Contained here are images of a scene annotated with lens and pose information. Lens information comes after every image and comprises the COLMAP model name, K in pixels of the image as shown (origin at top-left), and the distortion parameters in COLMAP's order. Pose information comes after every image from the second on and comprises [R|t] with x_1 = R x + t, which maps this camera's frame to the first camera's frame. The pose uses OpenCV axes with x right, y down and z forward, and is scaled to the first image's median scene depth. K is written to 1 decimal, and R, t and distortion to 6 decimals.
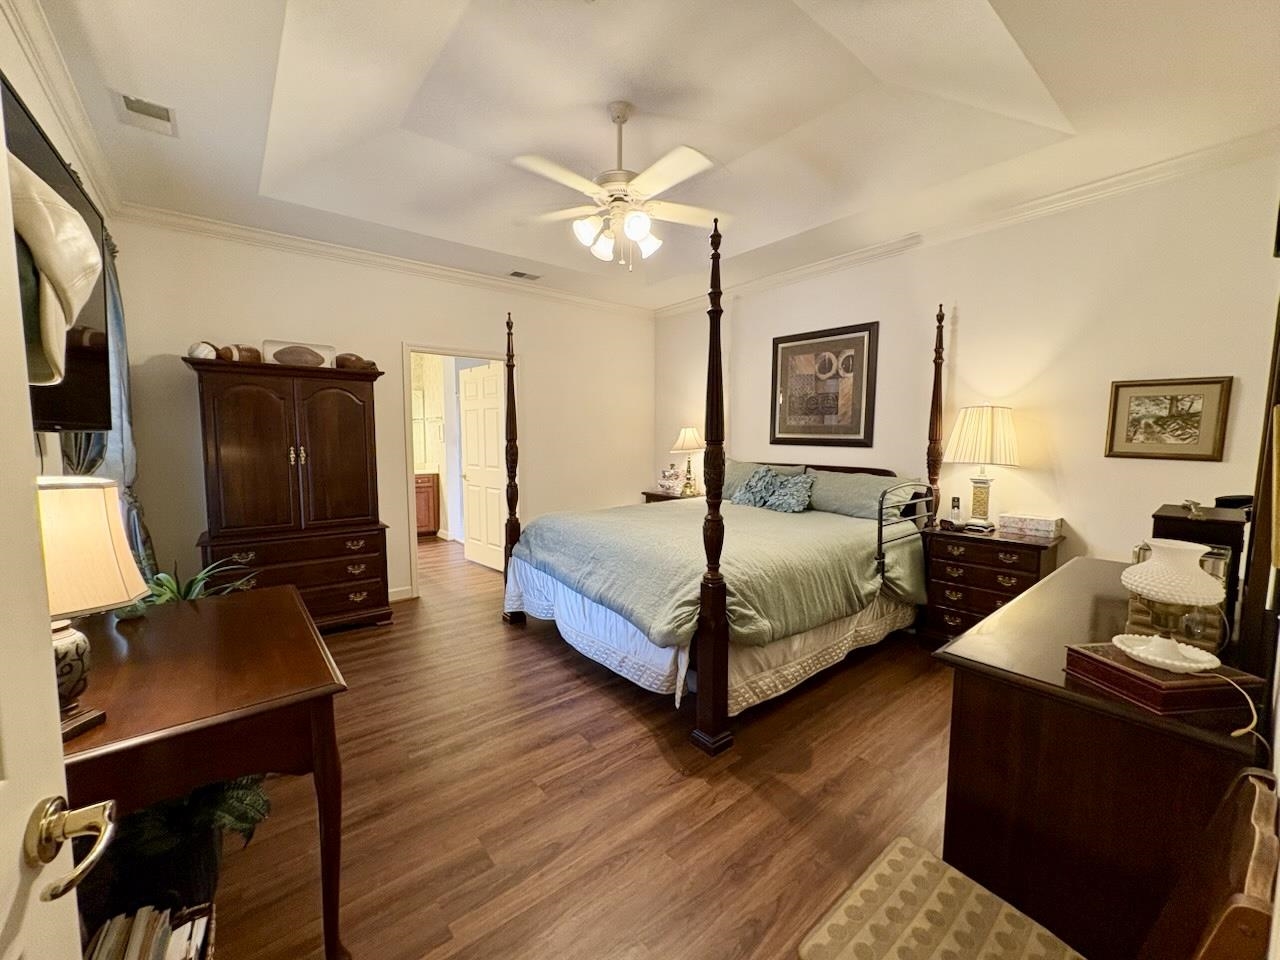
lens RADIAL K [[515.2, 0, 646.8], [0, 515.2, 478.1], [0, 0, 1]] dist [-0.002089, -0.000657]
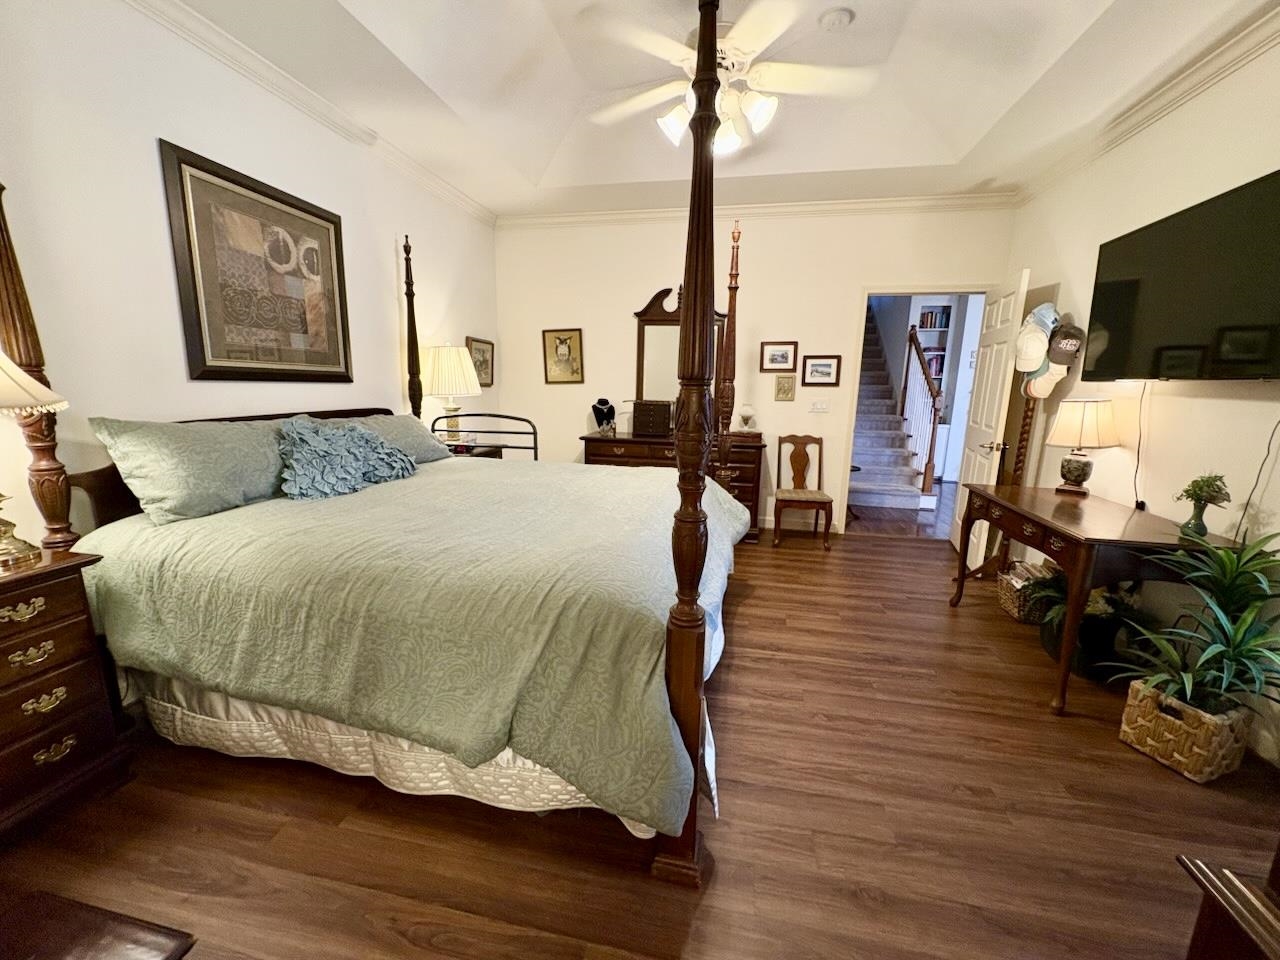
lens RADIAL K [[515.2, 0, 639.6], [0, 515.2, 481.8], [0, 0, 1]] dist [-0.002089, -0.000657]
pose [[-0.629821, -0.156871, 0.760734, -0.451598], [0.051211, 0.968876, 0.242191, -0.078113], [-0.775050, 0.191495, -0.602185, 1.120511]]
